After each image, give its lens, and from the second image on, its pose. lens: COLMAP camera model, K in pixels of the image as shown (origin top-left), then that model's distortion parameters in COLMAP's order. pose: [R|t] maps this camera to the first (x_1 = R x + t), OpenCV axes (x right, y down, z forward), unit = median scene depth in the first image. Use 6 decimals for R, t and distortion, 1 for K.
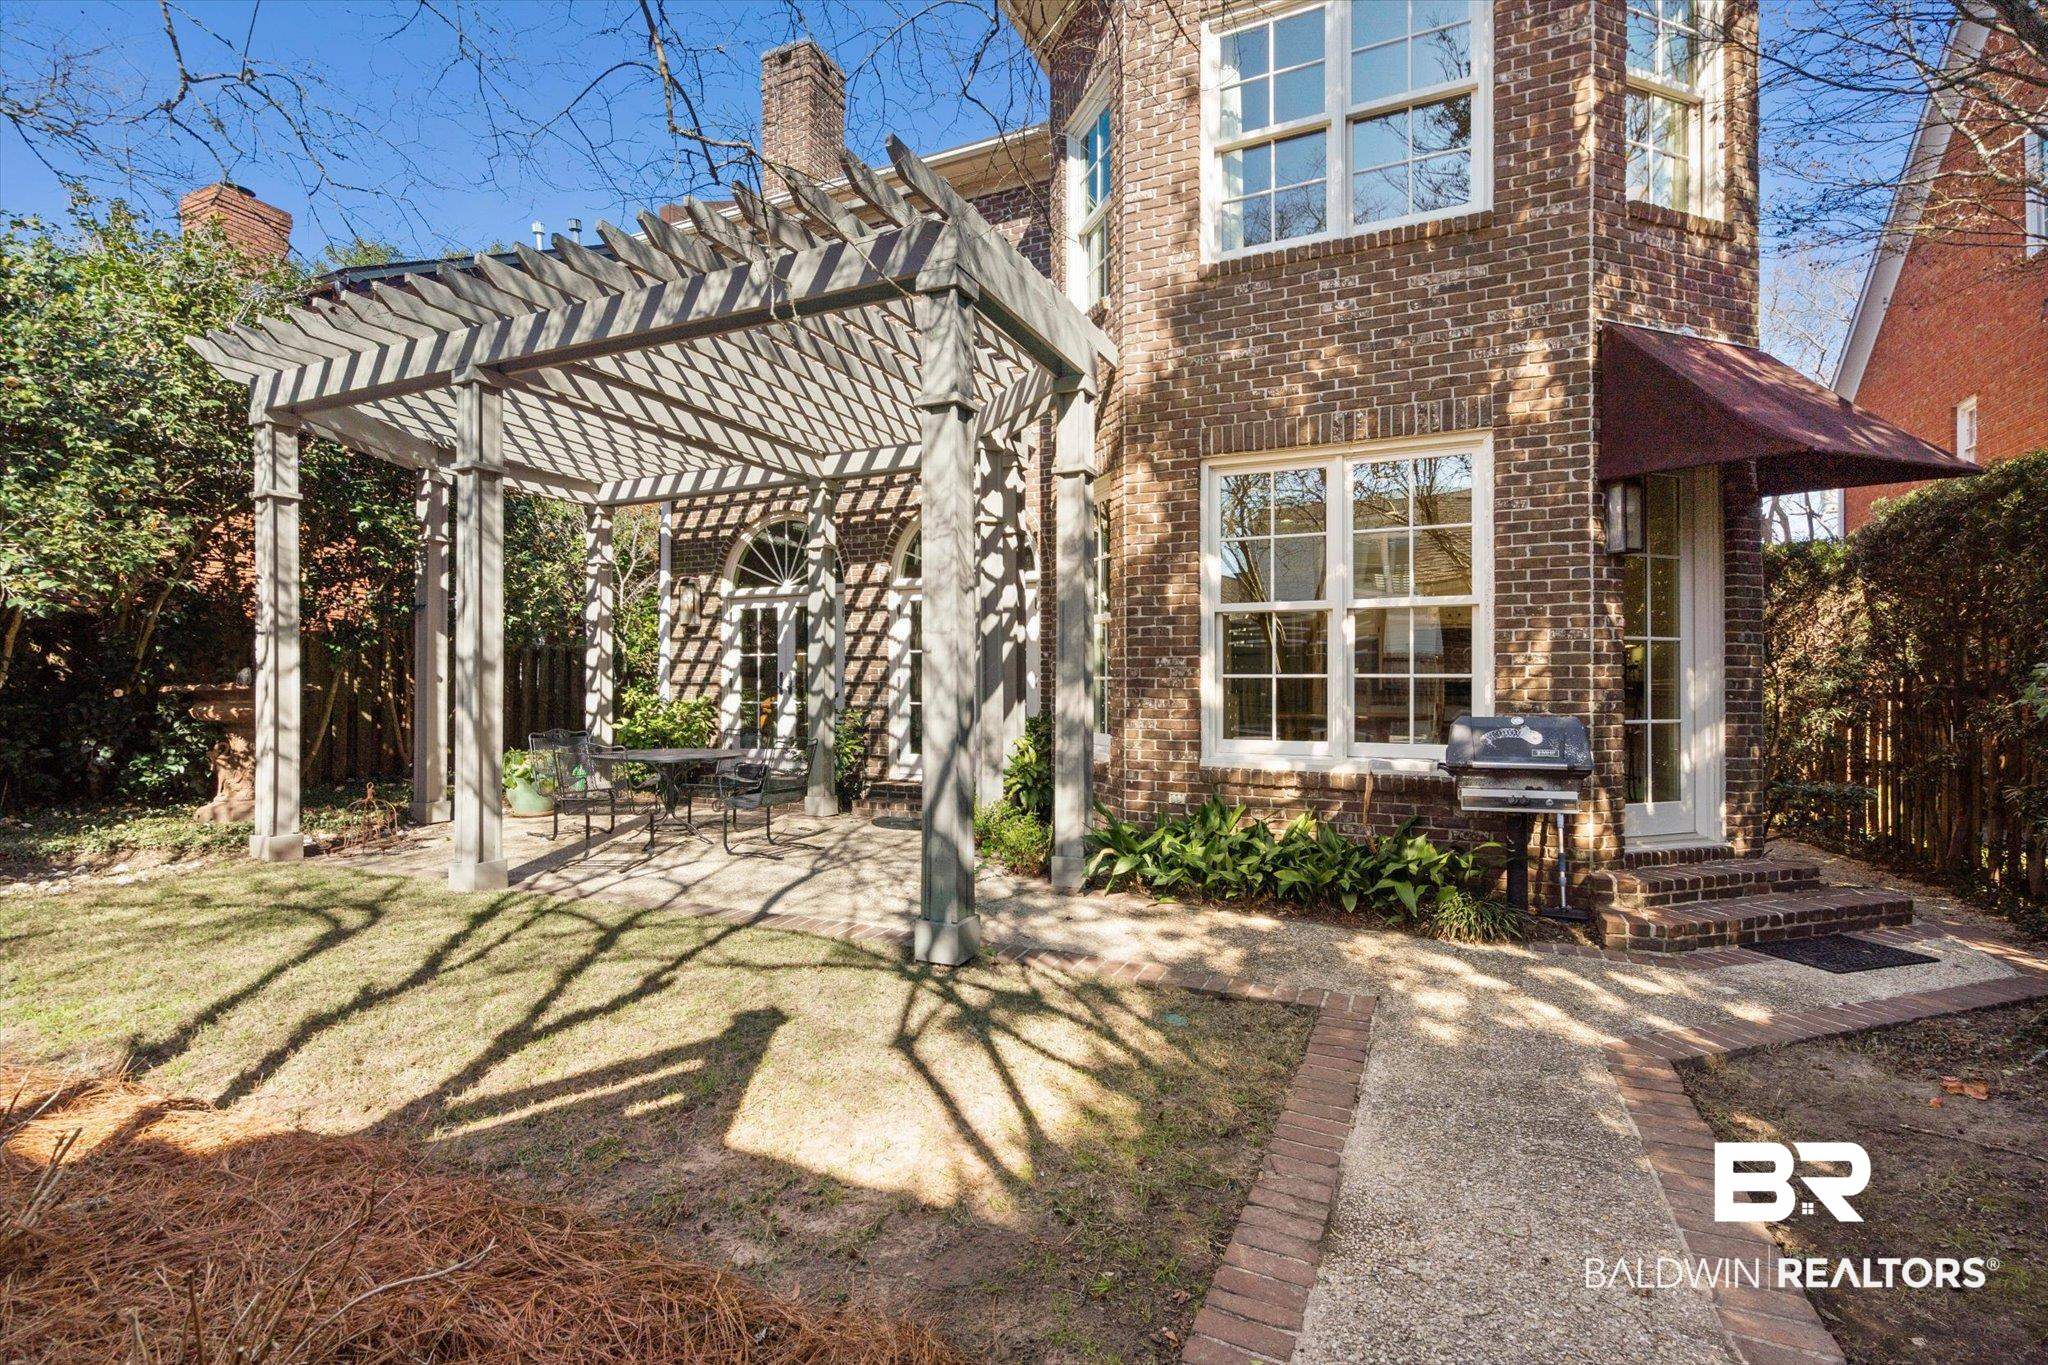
lens RADIAL K [[947.0, 0, 1016.1], [0, 947.0, 667.2], [0, 0, 1]] dist [0.002557, 0.000671]
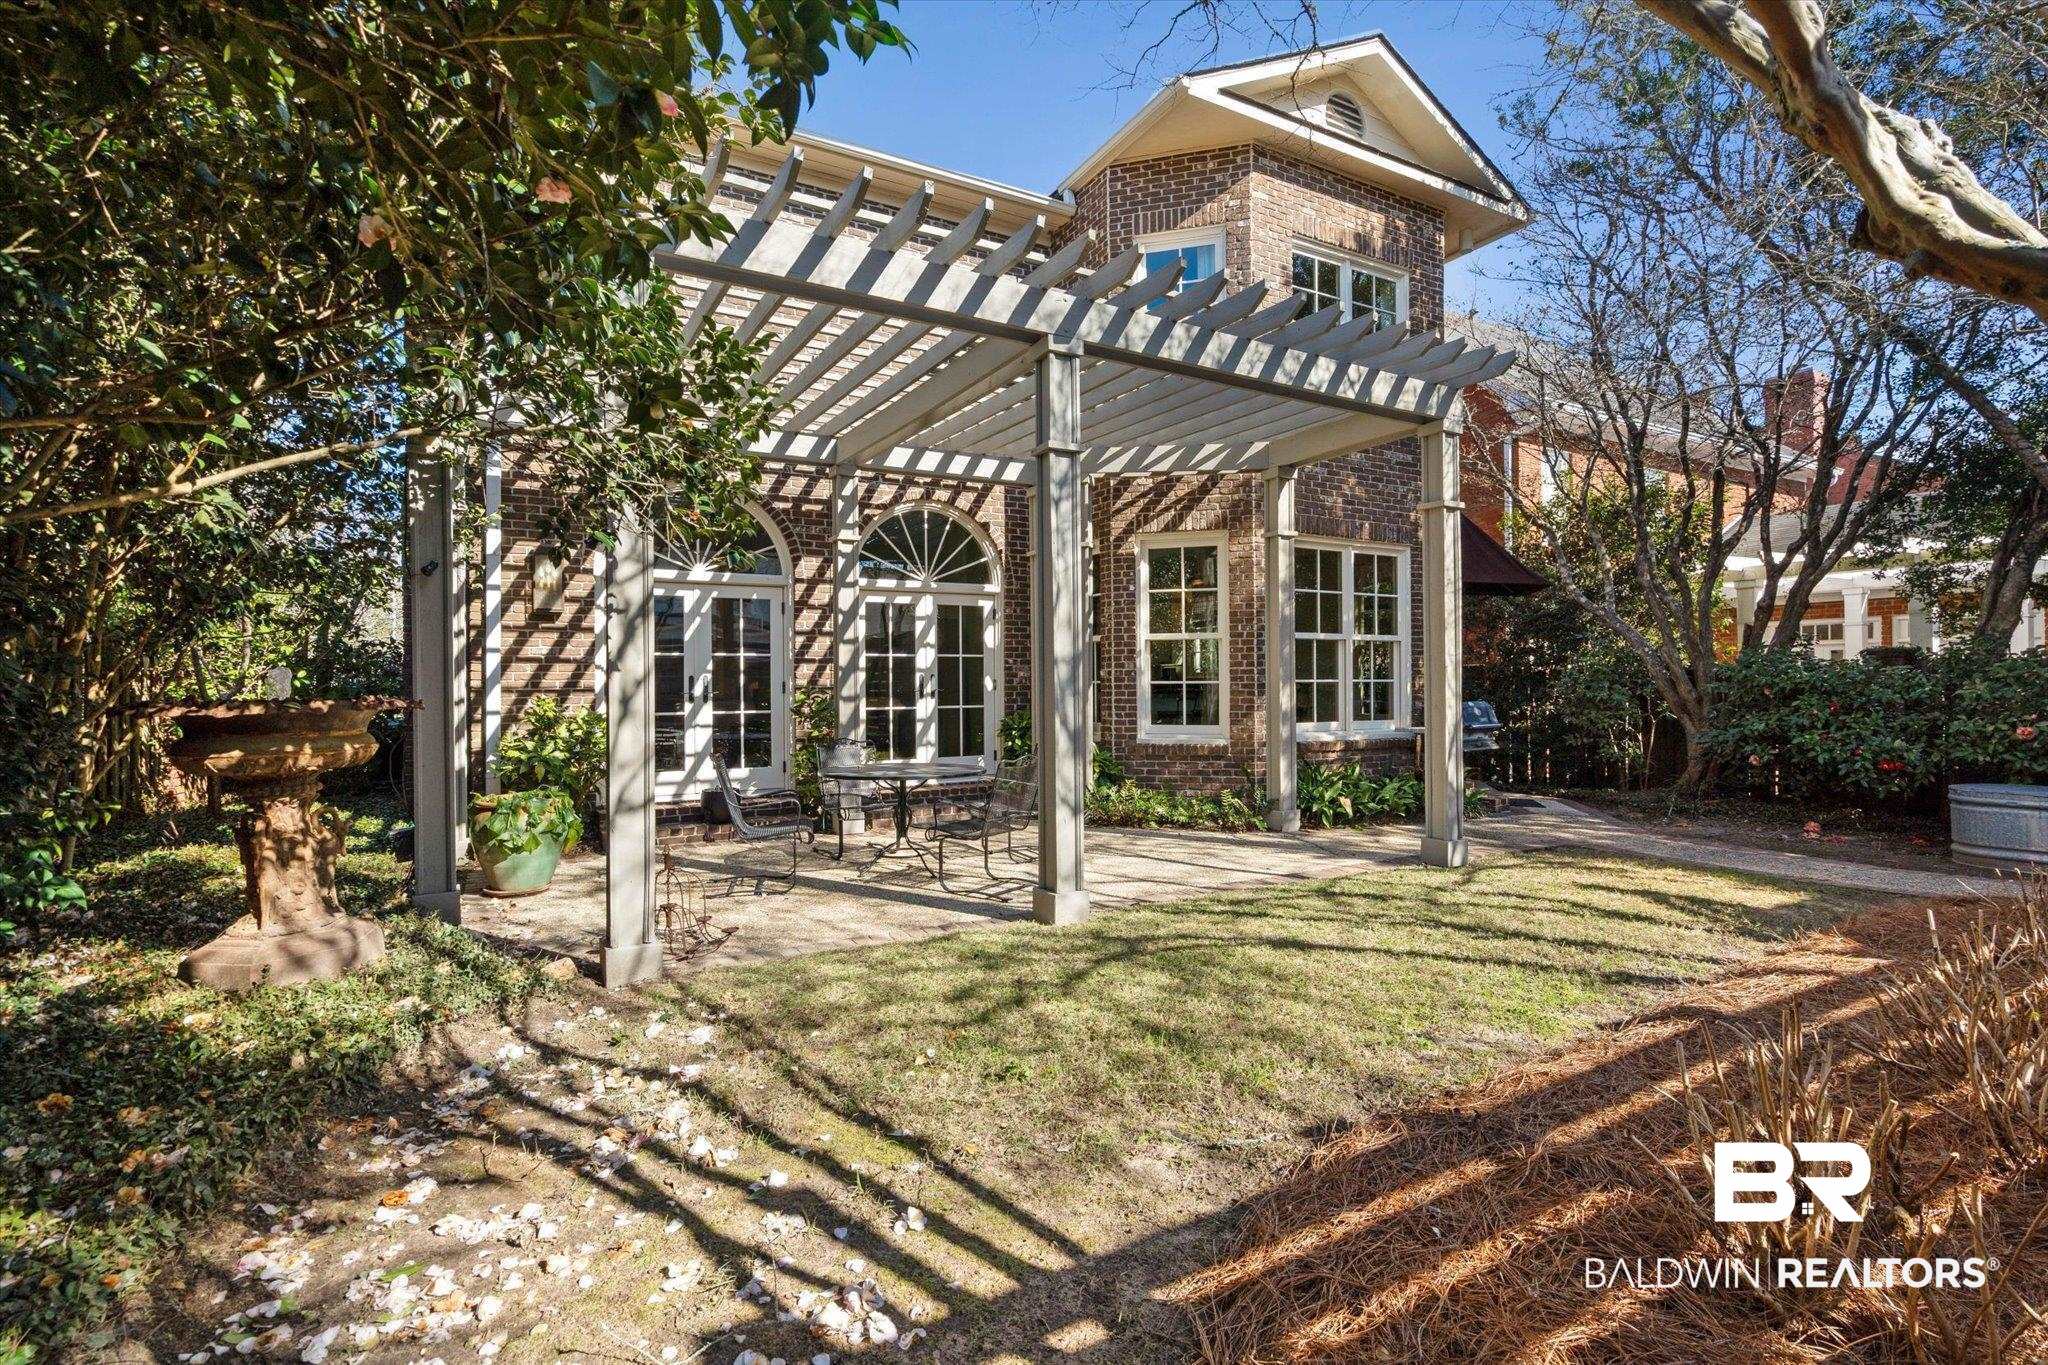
lens RADIAL K [[971.2, 0, 1024.0], [0, 971.2, 682.5], [0, 0, 1]] dist [-0.000768, 0.000105]
pose [[0.579537, -0.000050, 0.814946, -0.807031], [-0.008376, 0.999947, 0.006018, 0.004126], [-0.814903, -0.010313, 0.579506, 0.292072]]
